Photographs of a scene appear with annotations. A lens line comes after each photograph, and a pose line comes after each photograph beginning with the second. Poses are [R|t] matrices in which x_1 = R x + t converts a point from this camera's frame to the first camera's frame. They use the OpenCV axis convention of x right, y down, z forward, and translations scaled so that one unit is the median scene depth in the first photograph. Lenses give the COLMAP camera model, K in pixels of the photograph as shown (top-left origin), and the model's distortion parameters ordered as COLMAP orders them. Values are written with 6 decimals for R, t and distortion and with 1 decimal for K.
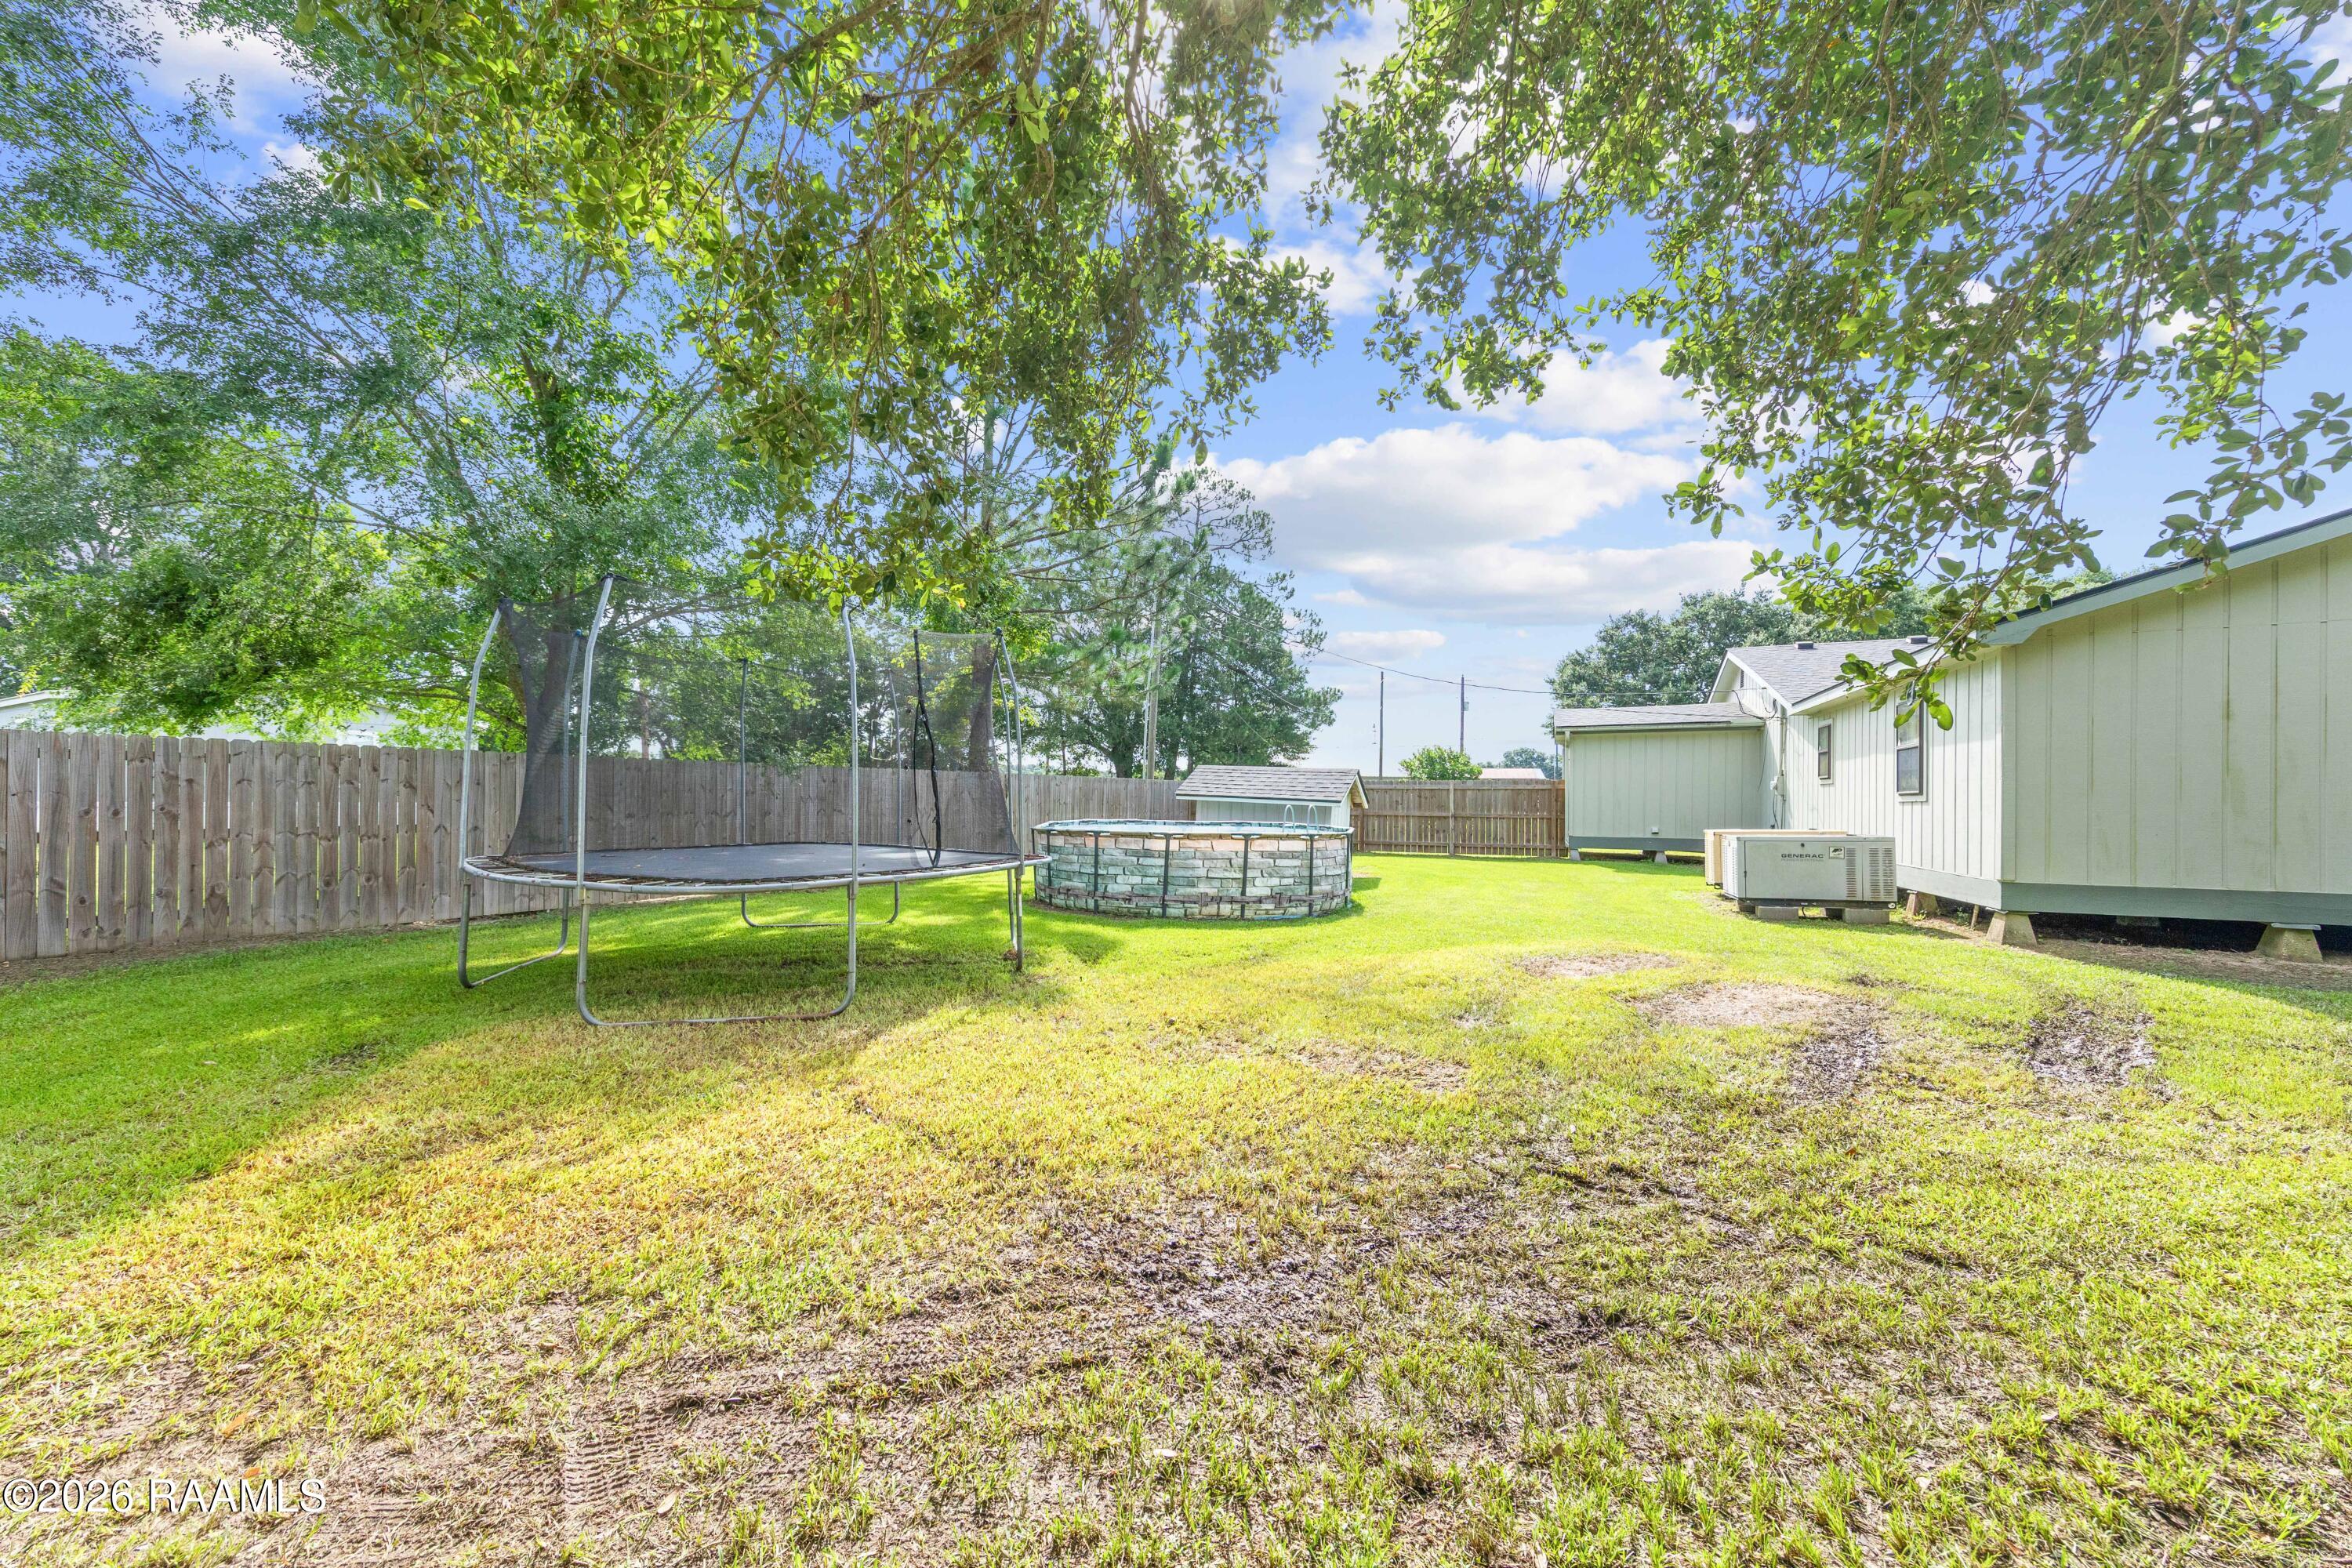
lens RADIAL K [[883.0, 0, 1177.9], [0, 883.0, 790.6], [0, 0, 1]] dist [0.004100, -0.000228]
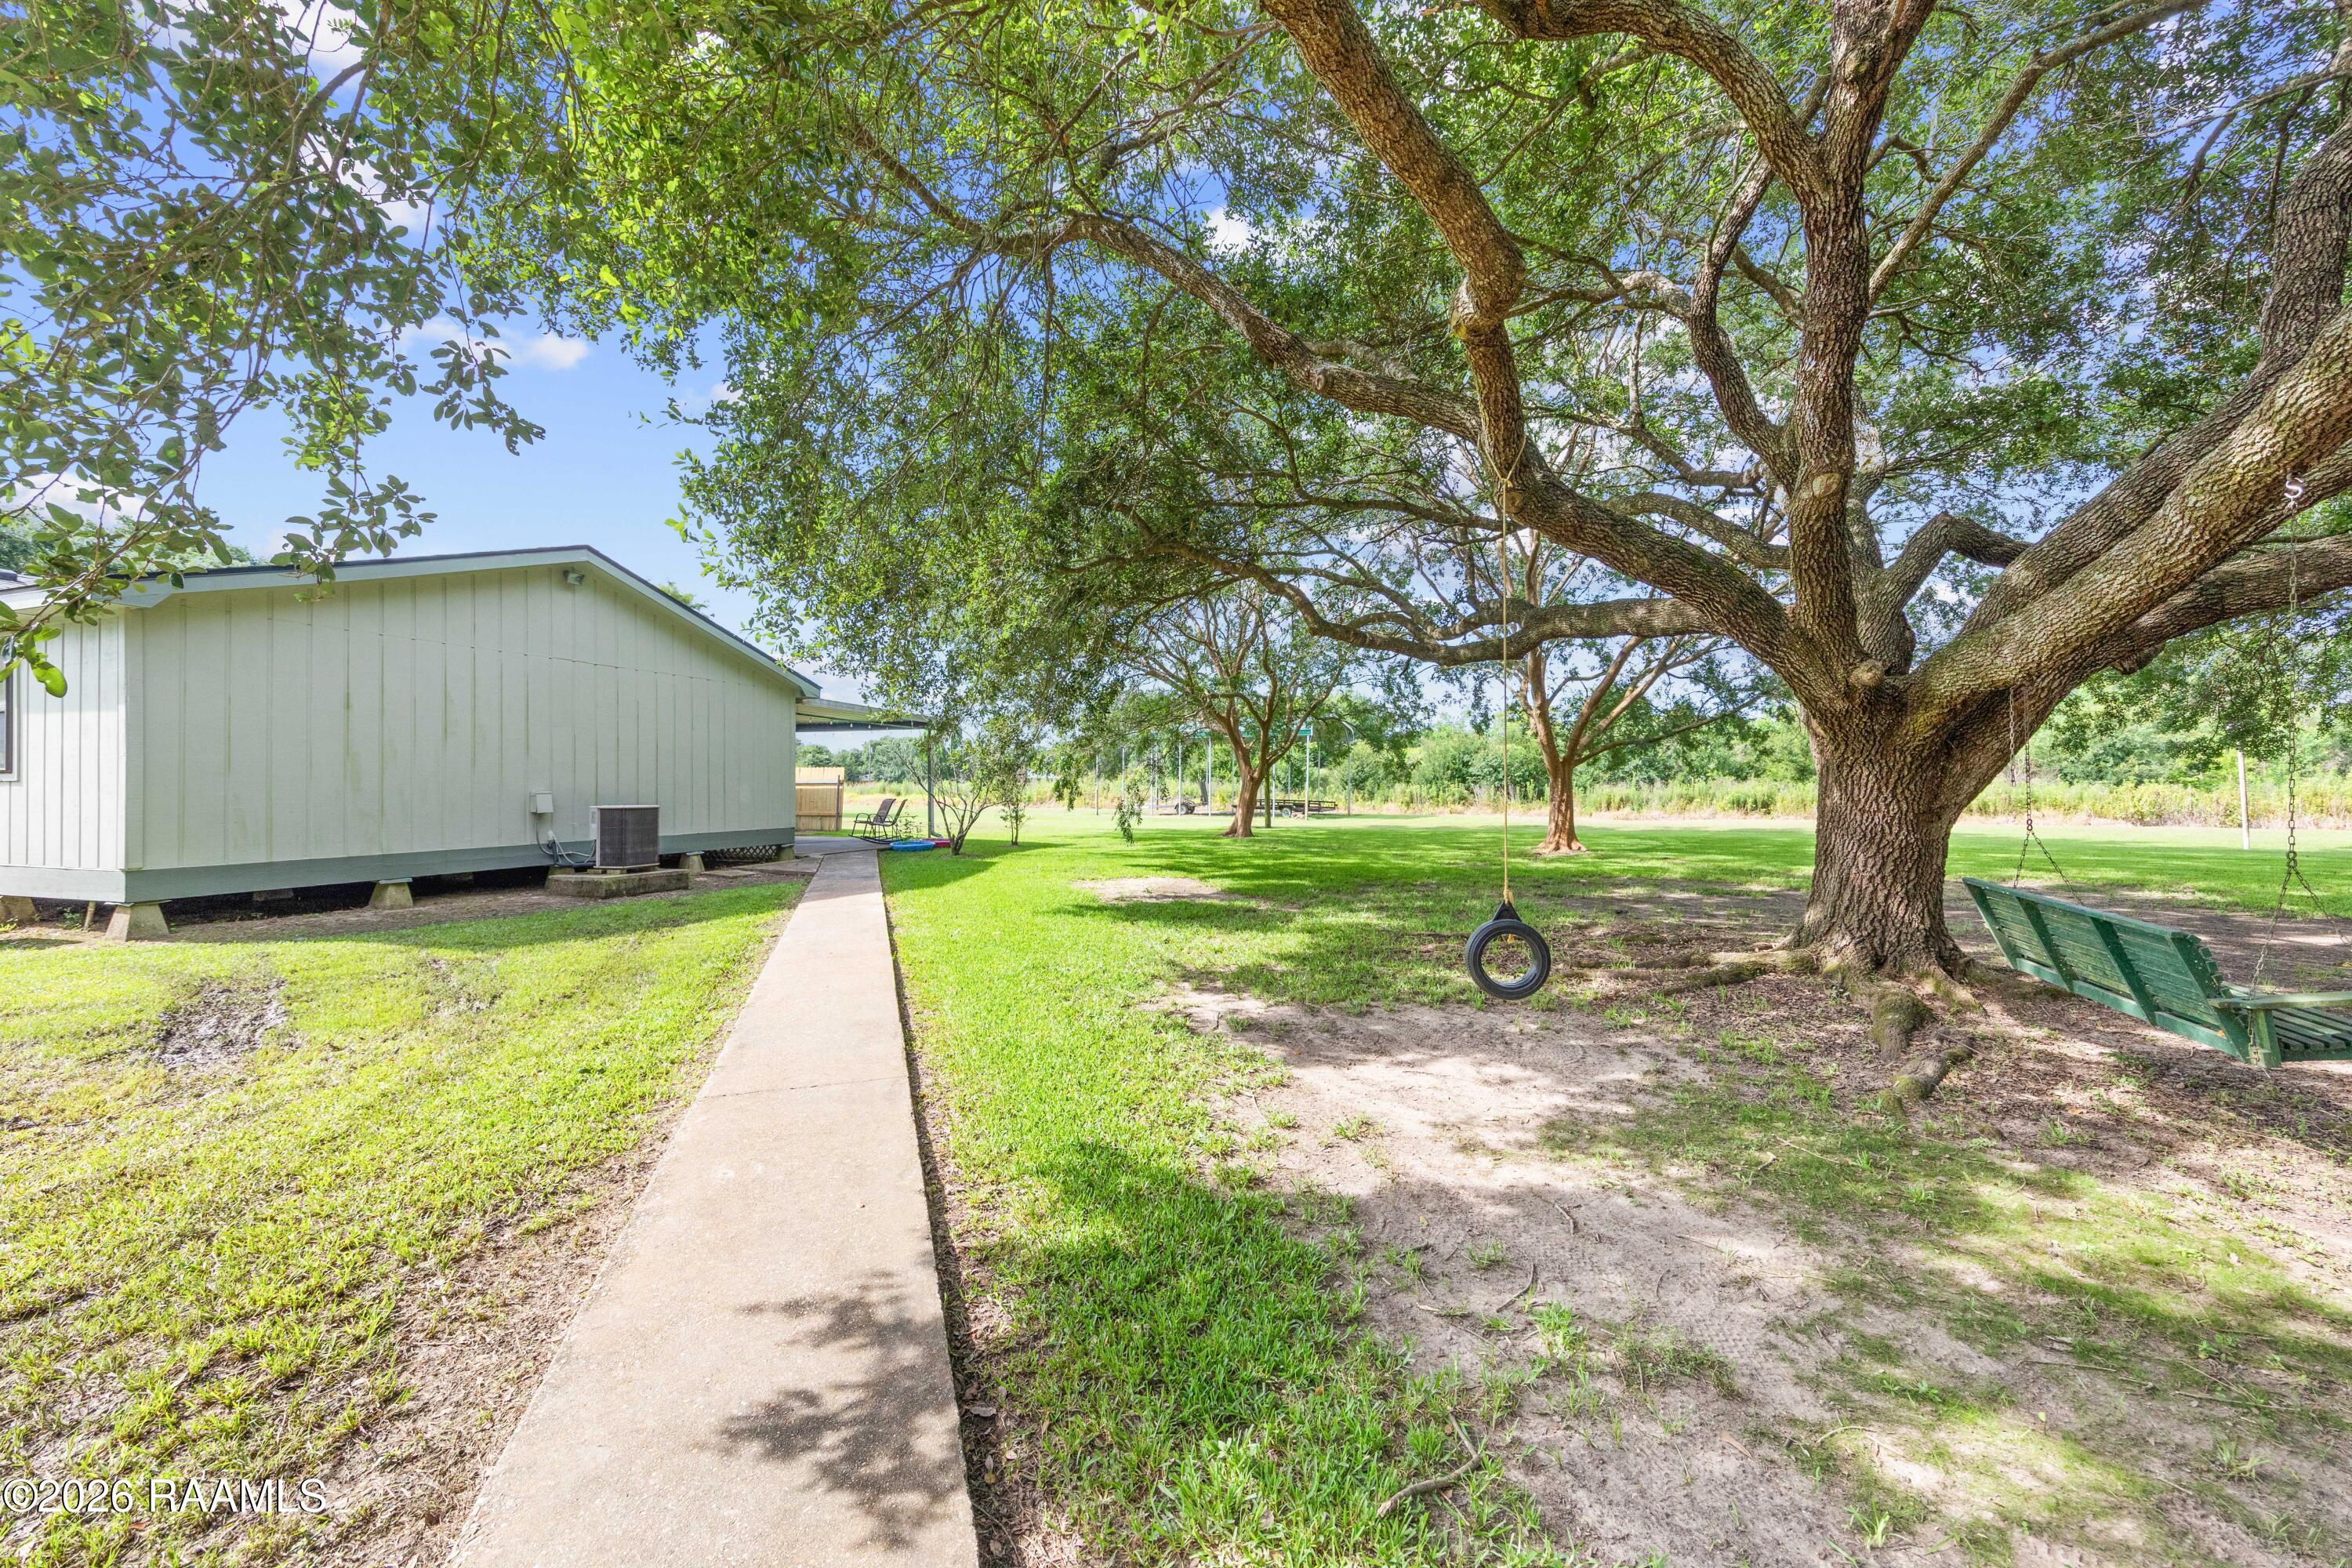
lens RADIAL K [[883.0, 0, 1177.9], [0, 883.0, 790.6], [0, 0, 1]] dist [0.004100, -0.000228]
pose [[-0.048433, -0.011264, 0.998763, -0.088026], [-0.011357, 0.999878, 0.010725, 0.004100], [-0.998762, -0.010823, -0.048555, -0.090990]]
